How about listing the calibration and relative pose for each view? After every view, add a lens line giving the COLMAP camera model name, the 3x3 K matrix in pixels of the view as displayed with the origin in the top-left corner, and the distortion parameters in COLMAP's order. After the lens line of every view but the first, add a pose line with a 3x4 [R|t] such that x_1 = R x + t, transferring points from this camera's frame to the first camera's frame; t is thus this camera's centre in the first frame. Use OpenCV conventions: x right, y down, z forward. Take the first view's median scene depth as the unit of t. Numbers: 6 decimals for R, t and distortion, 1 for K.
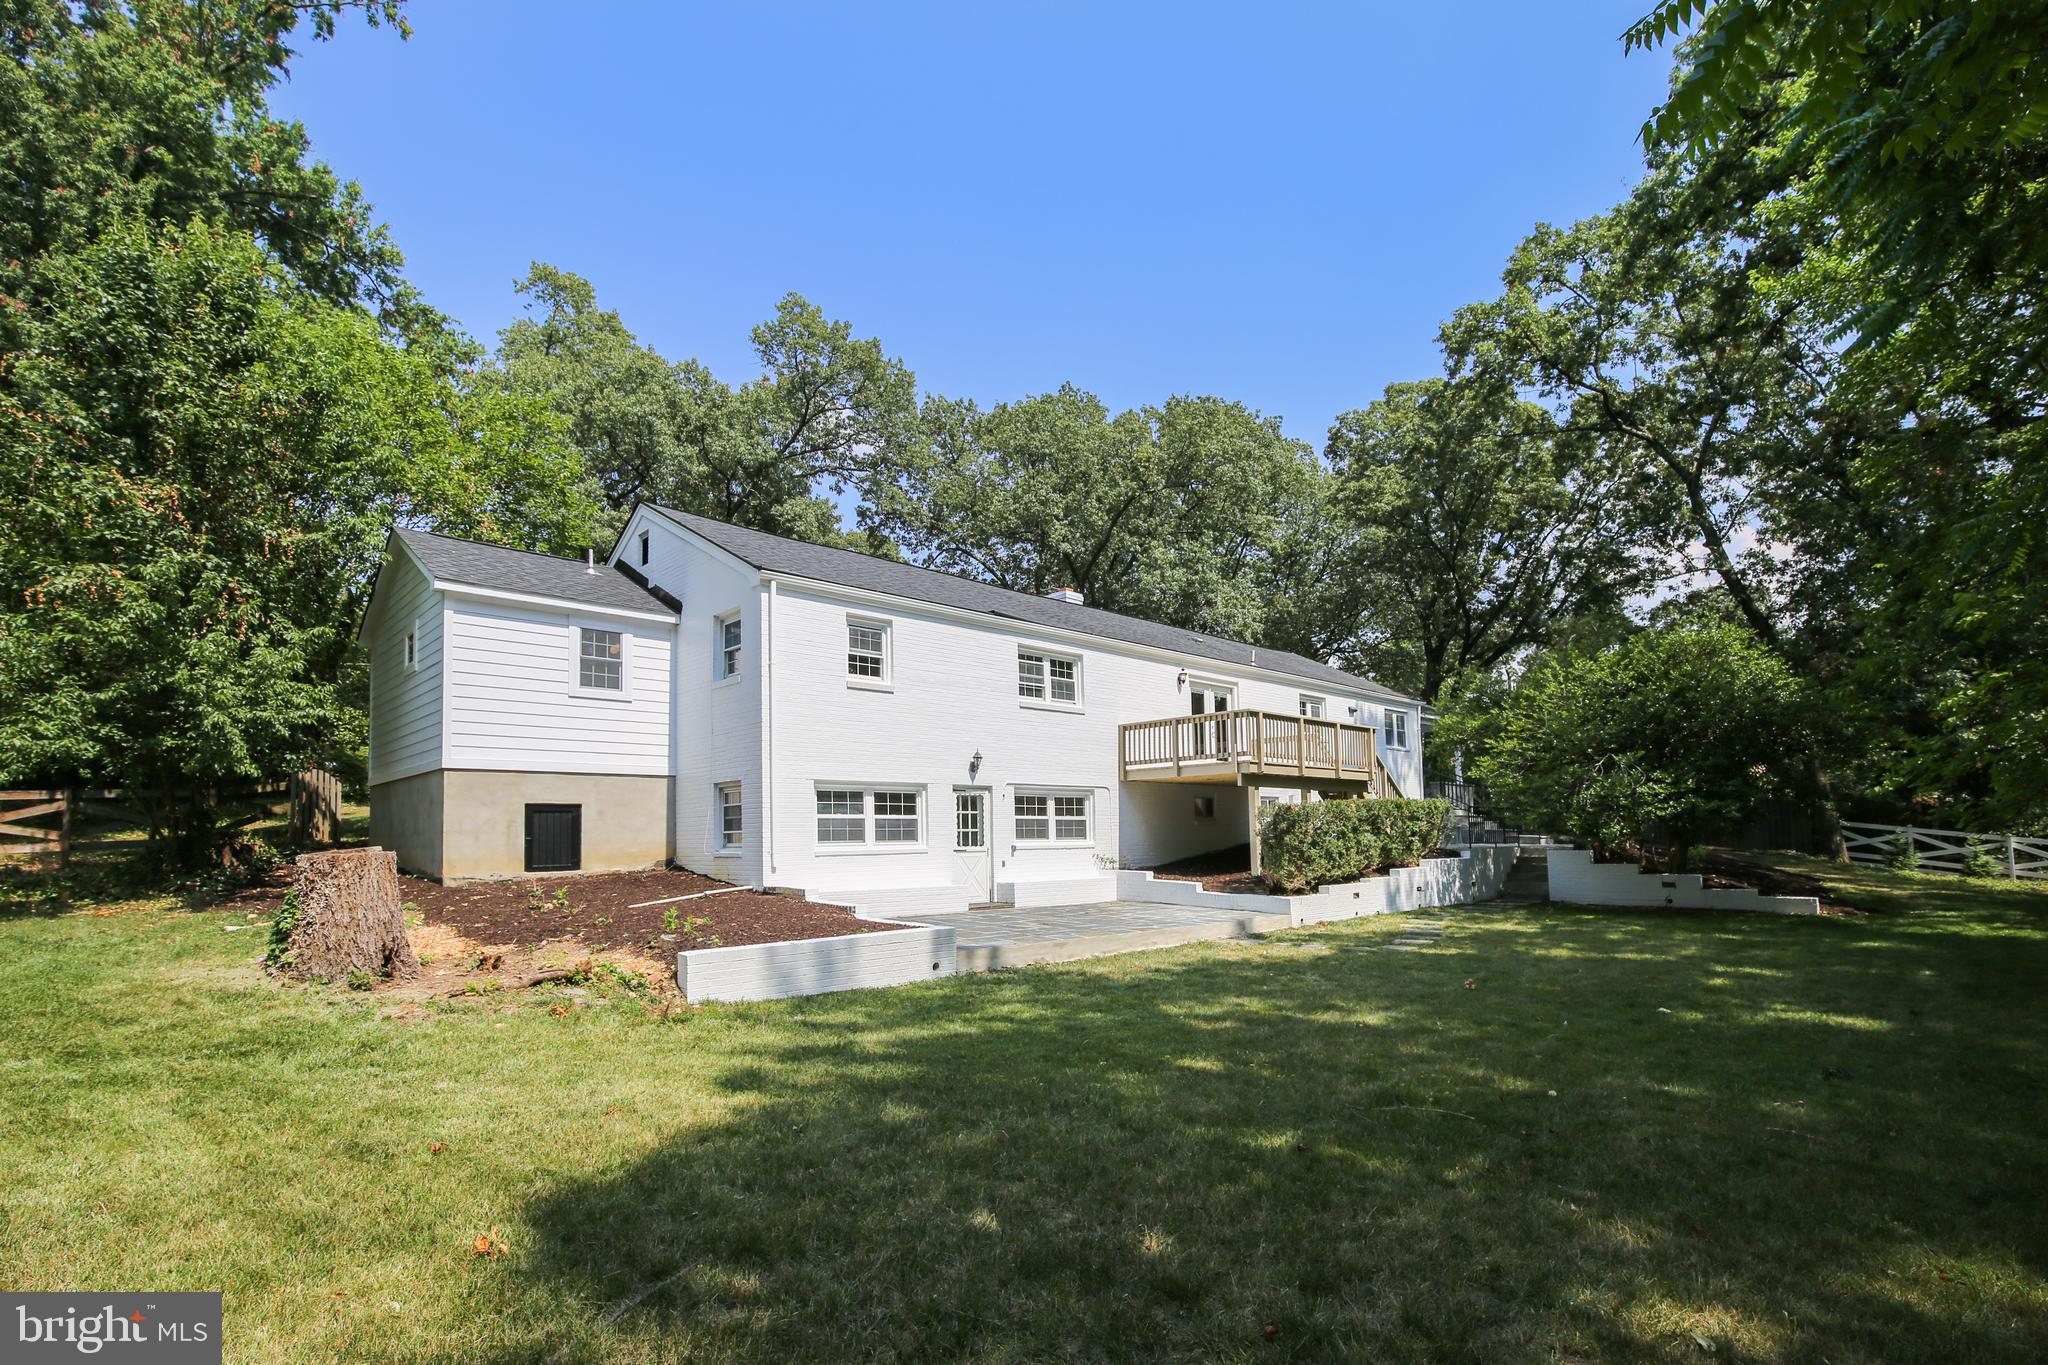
lens RADIAL K [[921.7, 0, 1023.8], [0, 921.7, 772.2], [0, 0, 1]] dist [0.004530, 0.000675]
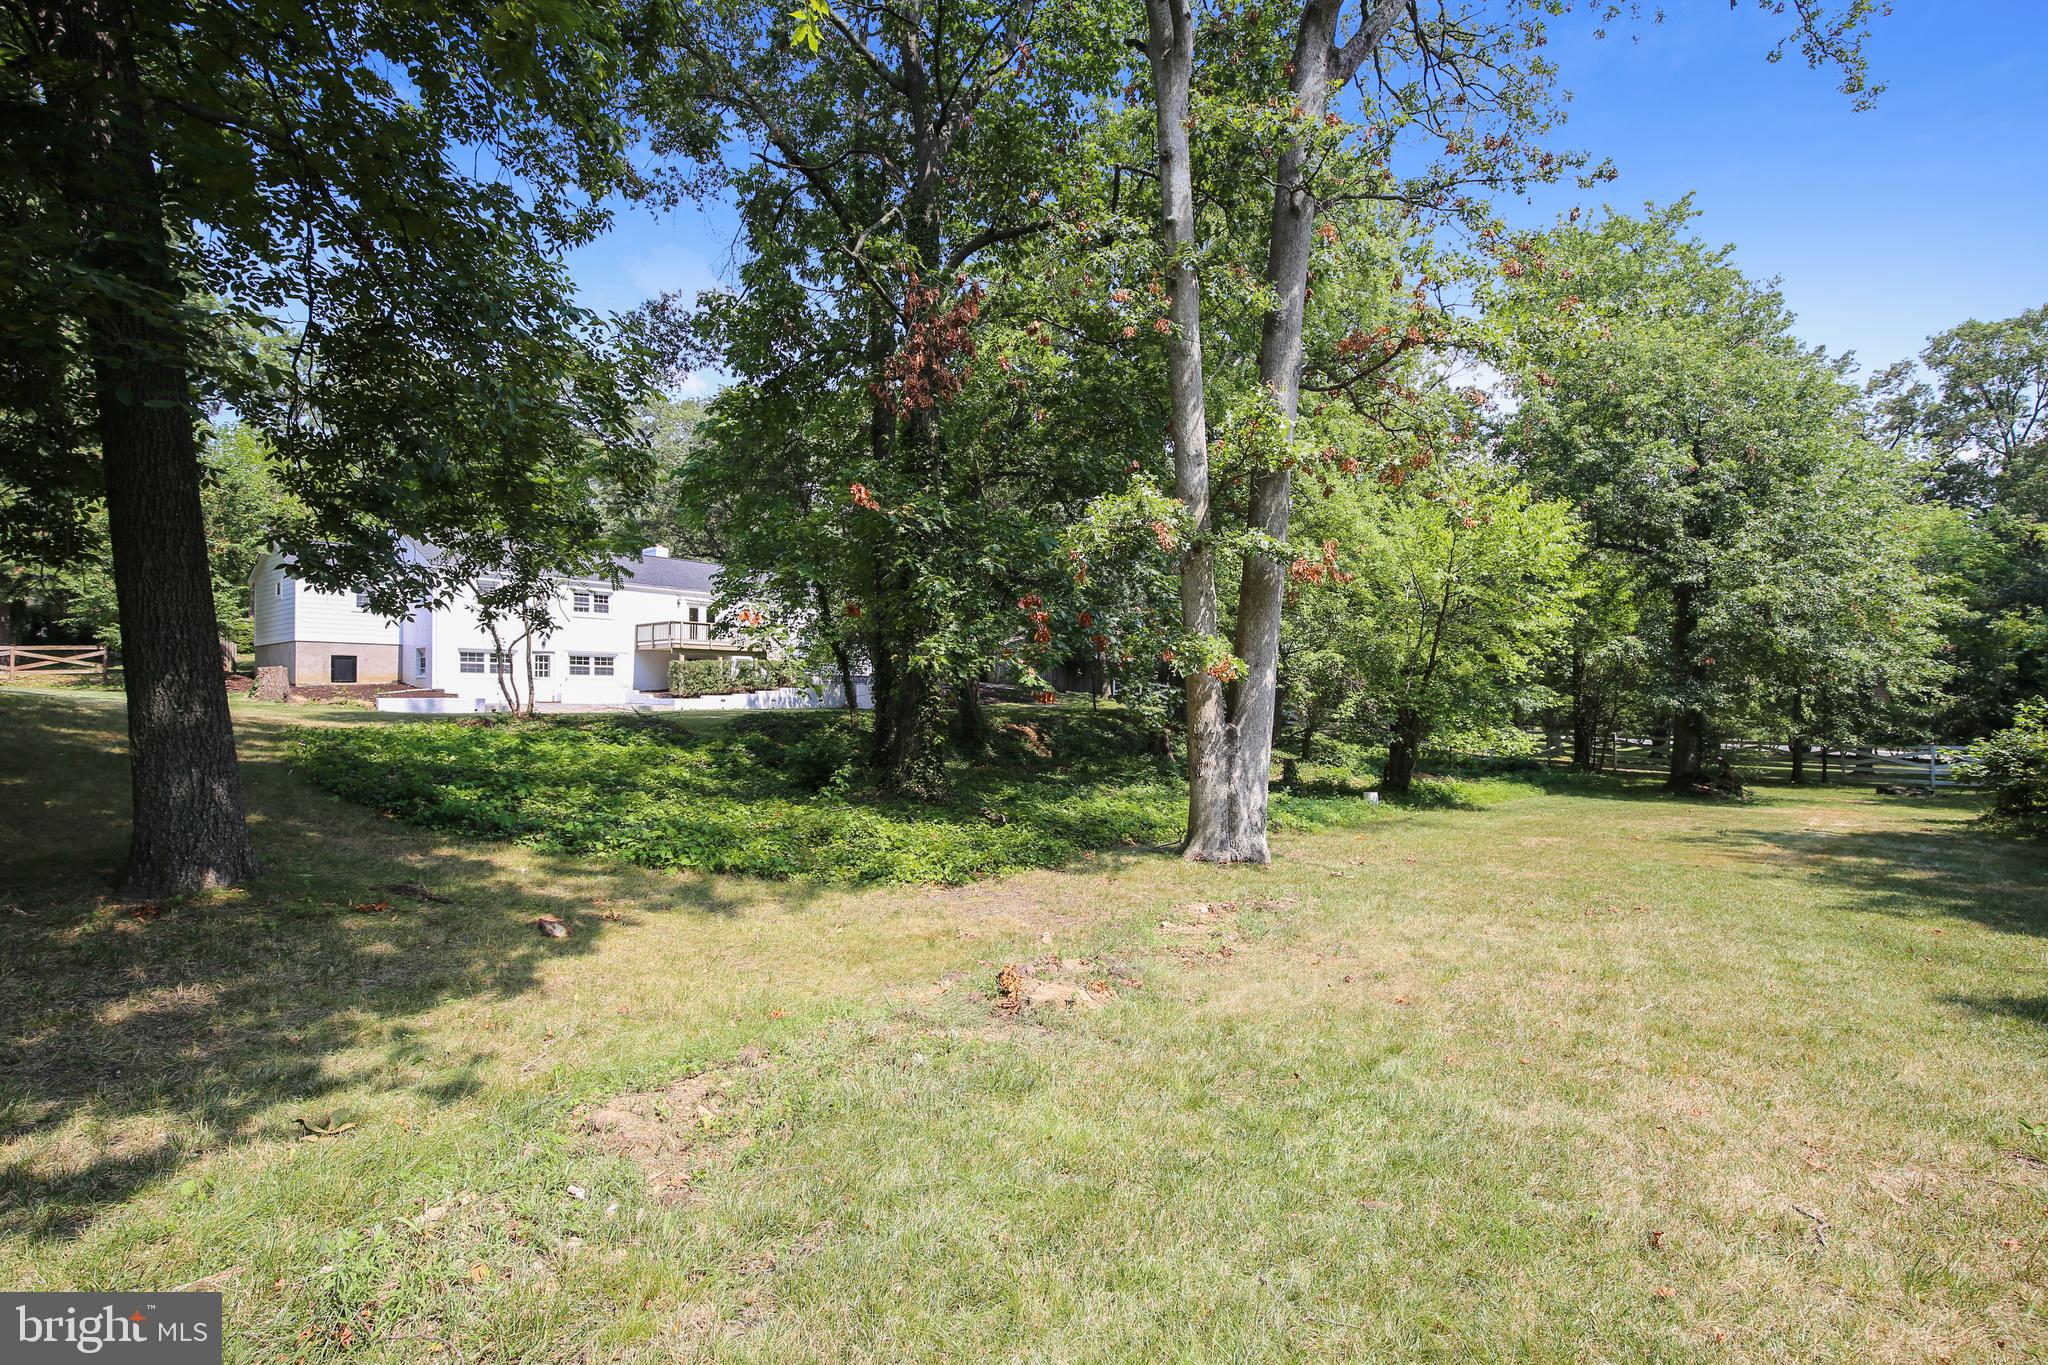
lens RADIAL K [[921.7, 0, 1036.0], [0, 921.7, 684.2], [0, 0, 1]] dist [0.004530, 0.000675]
pose [[0.990651, 0.015349, 0.135552, 0.822149], [-0.022079, 0.998590, 0.048286, -0.040308], [-0.134619, -0.050827, 0.989593, -1.411022]]
